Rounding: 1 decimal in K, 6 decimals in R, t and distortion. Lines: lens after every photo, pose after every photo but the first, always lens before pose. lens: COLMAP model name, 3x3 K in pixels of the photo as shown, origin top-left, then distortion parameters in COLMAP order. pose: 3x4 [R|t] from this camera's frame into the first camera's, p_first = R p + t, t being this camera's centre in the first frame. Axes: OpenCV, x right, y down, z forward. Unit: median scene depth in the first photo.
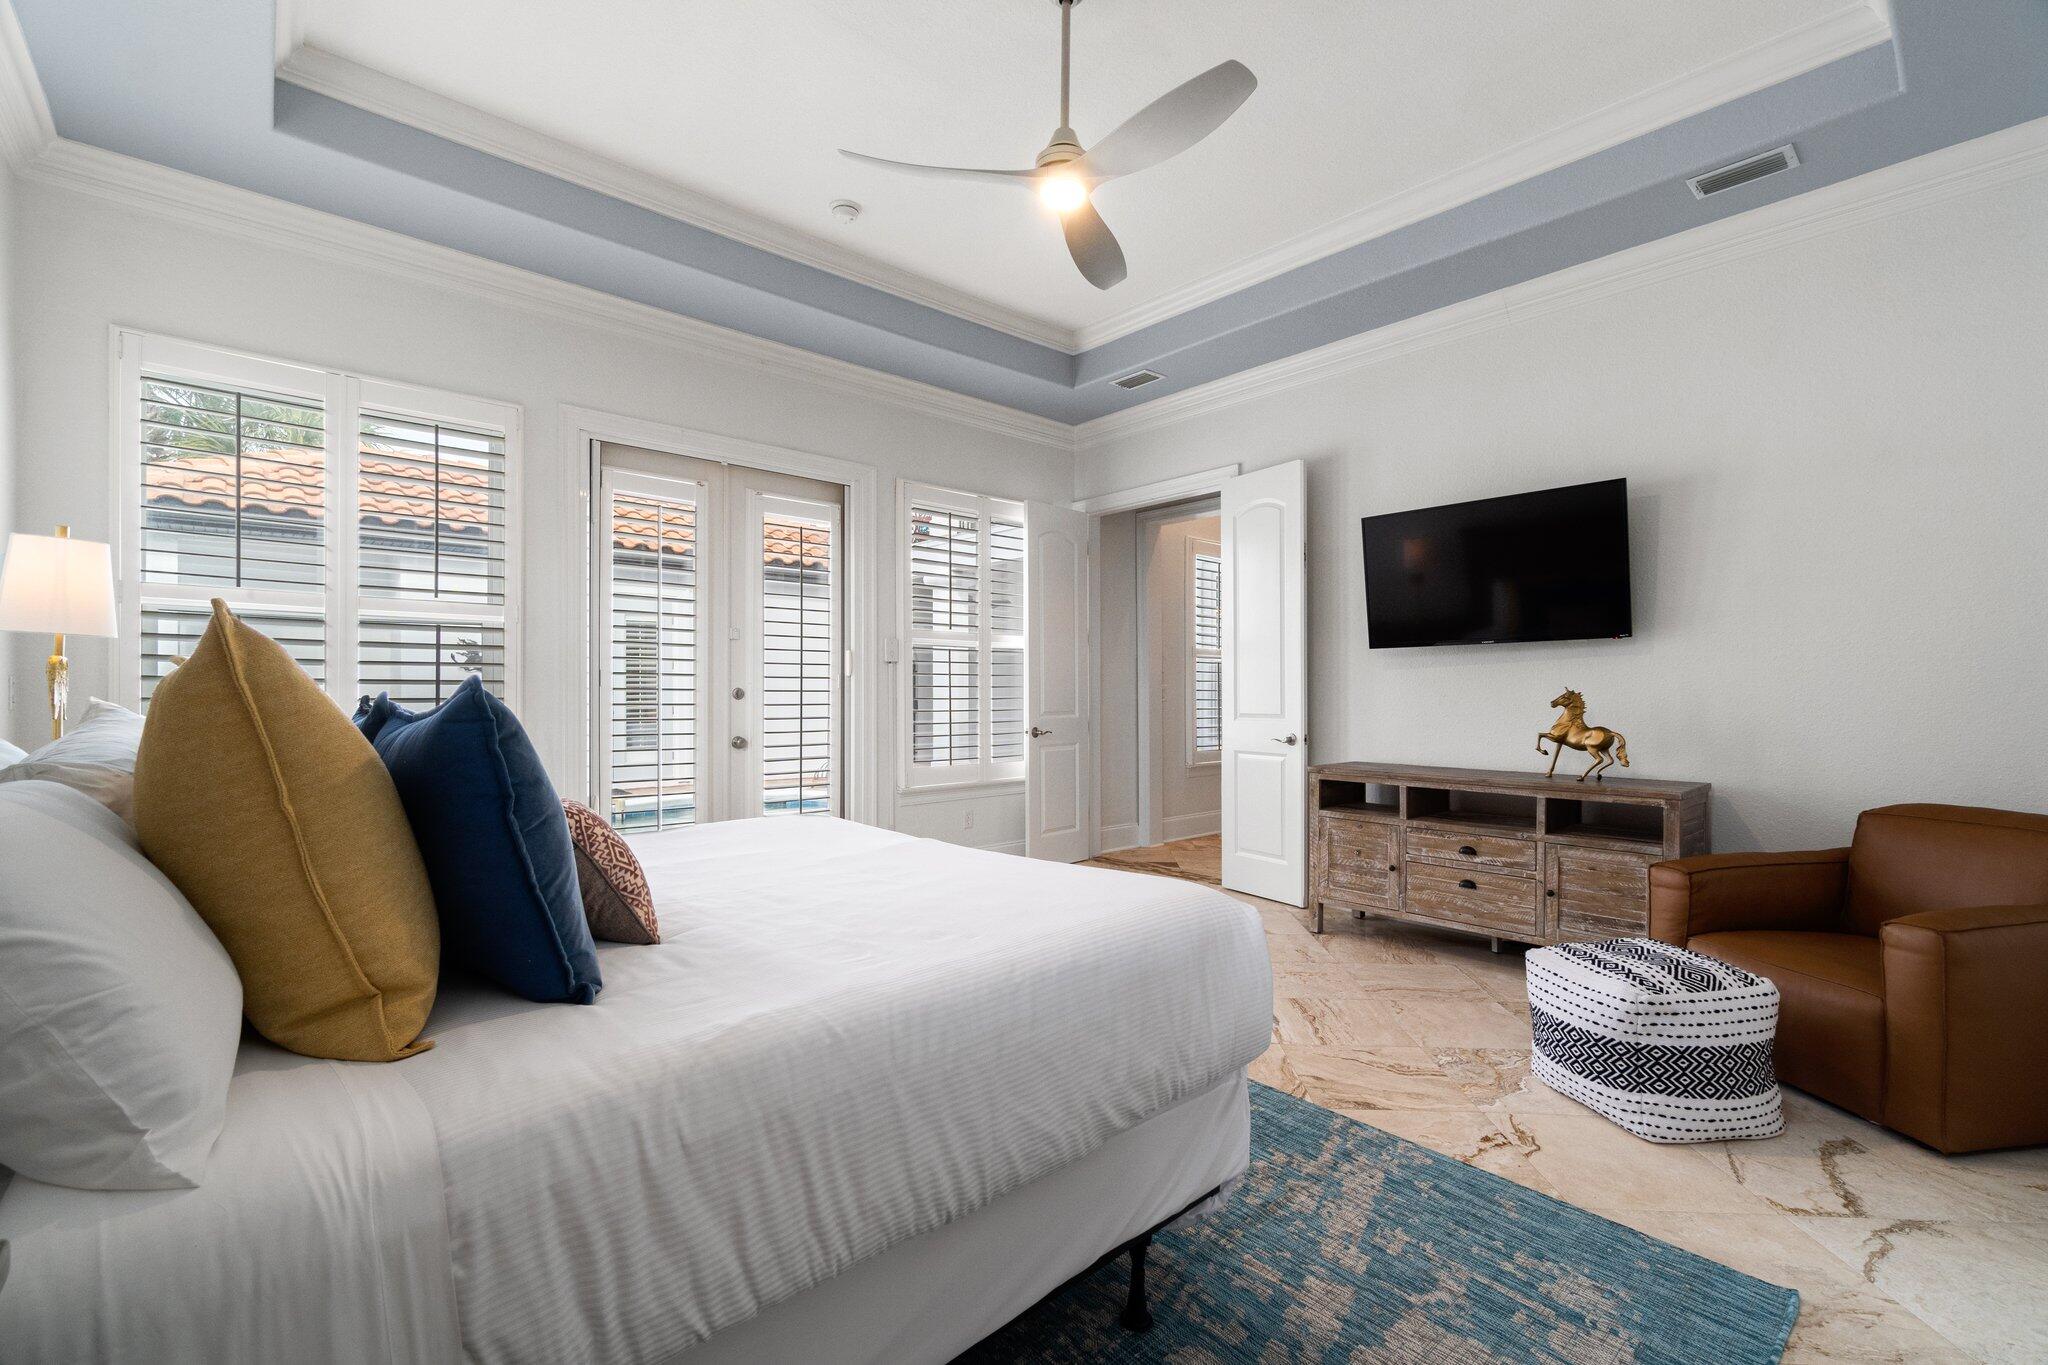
lens RADIAL K [[880.9, 0, 1025.3], [0, 880.9, 686.0], [0, 0, 1]] dist [-0.009422, -0.000054]
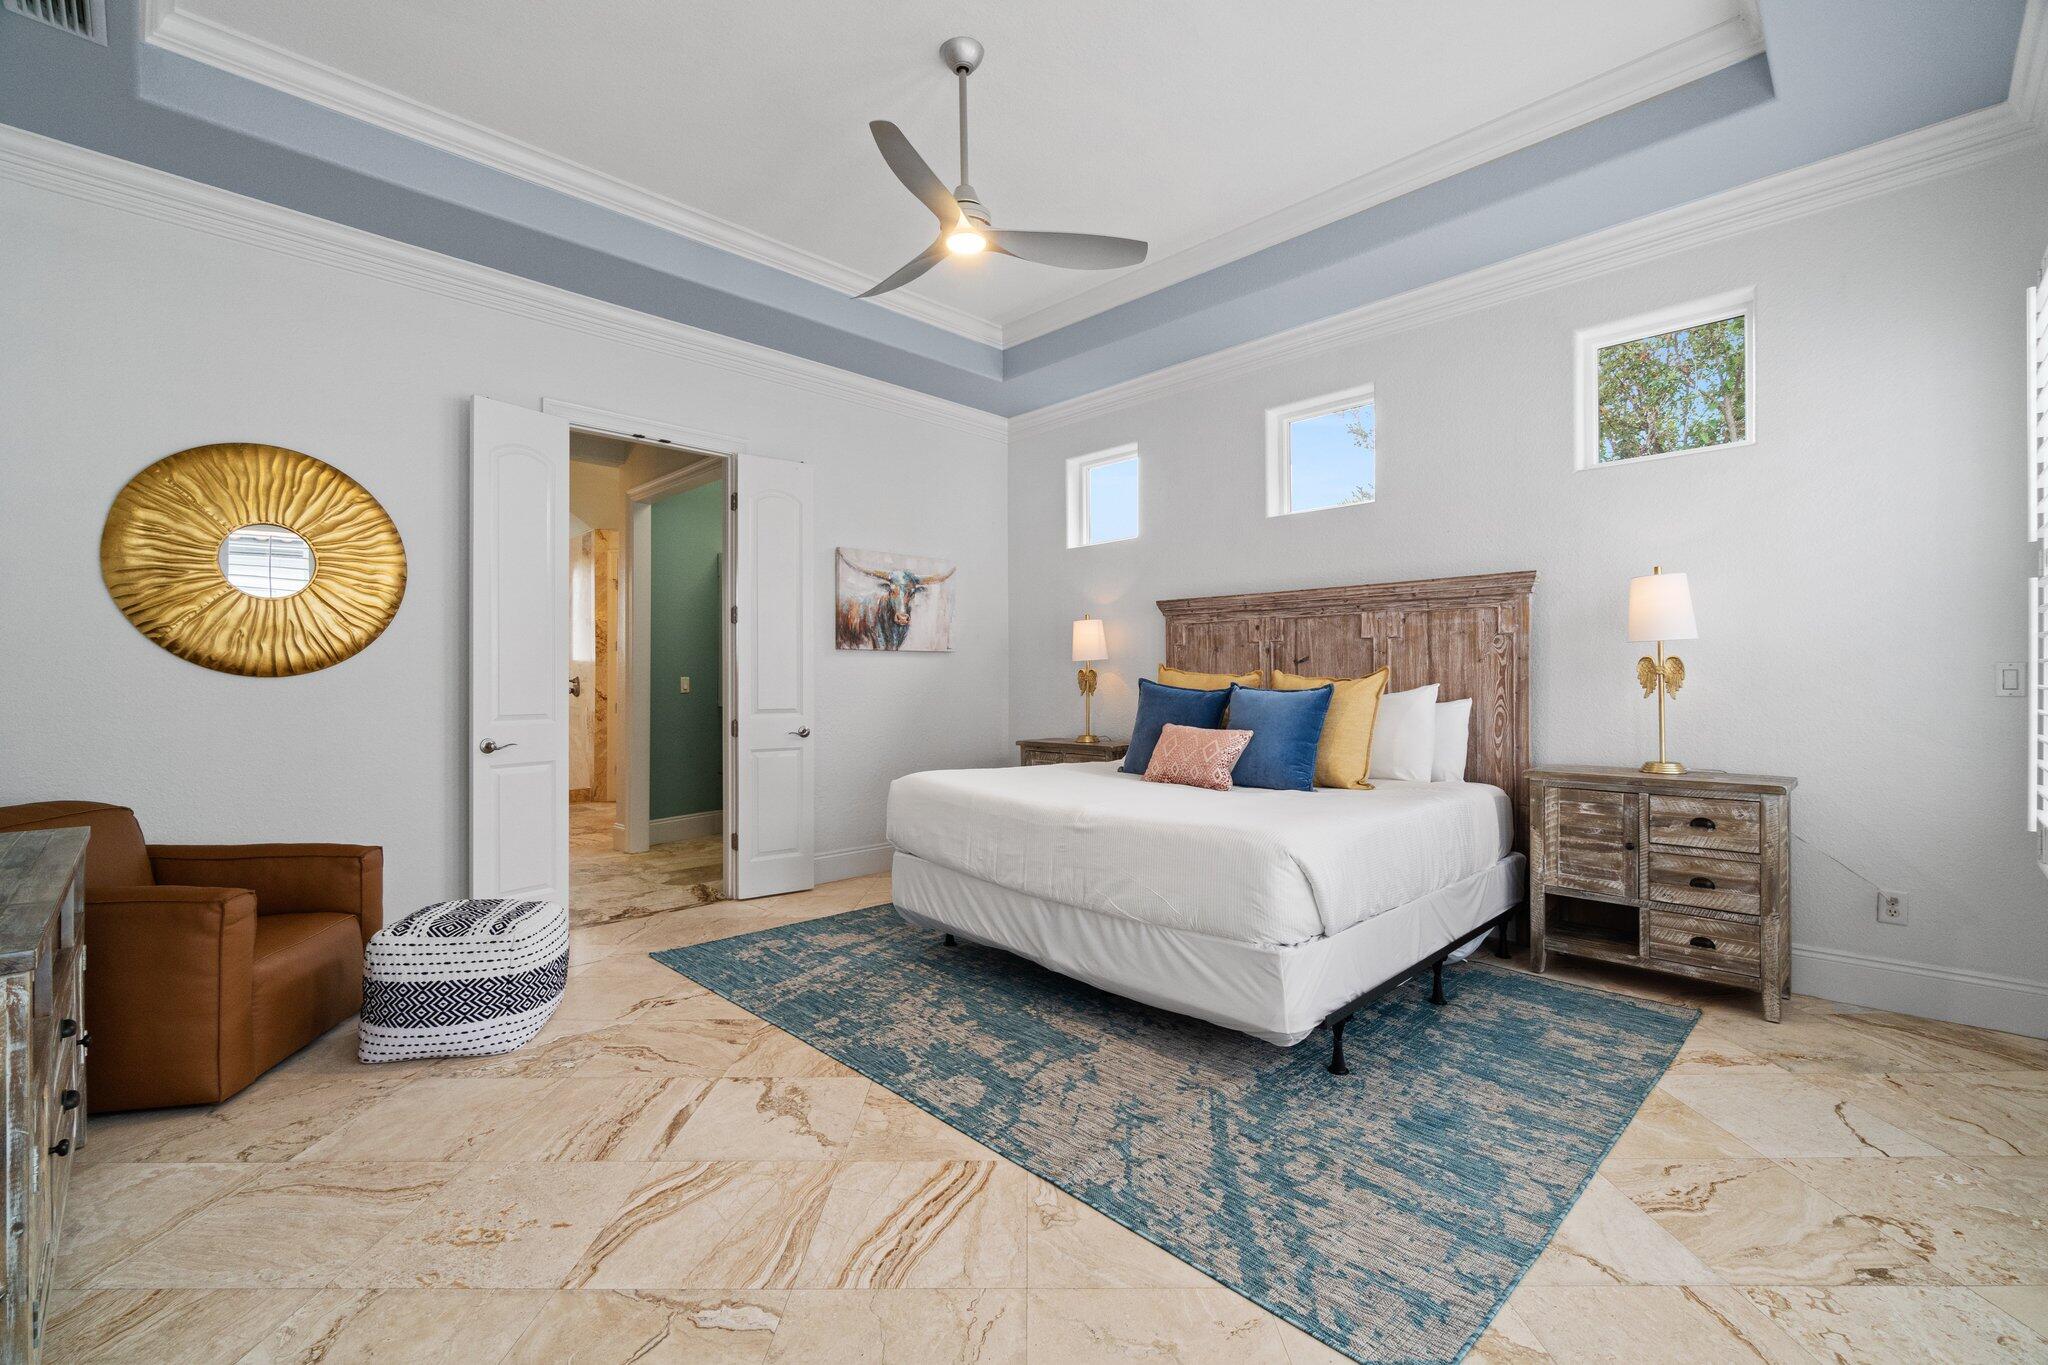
lens RADIAL K [[880.9, 0, 1022.9], [0, 880.9, 679.6], [0, 0, 1]] dist [-0.009422, -0.000054]
pose [[-0.998747, 0.000929, -0.050035, 0.032131], [0.001370, 0.999960, -0.008791, 0.012590], [0.050025, -0.008849, -0.998709, 2.244678]]
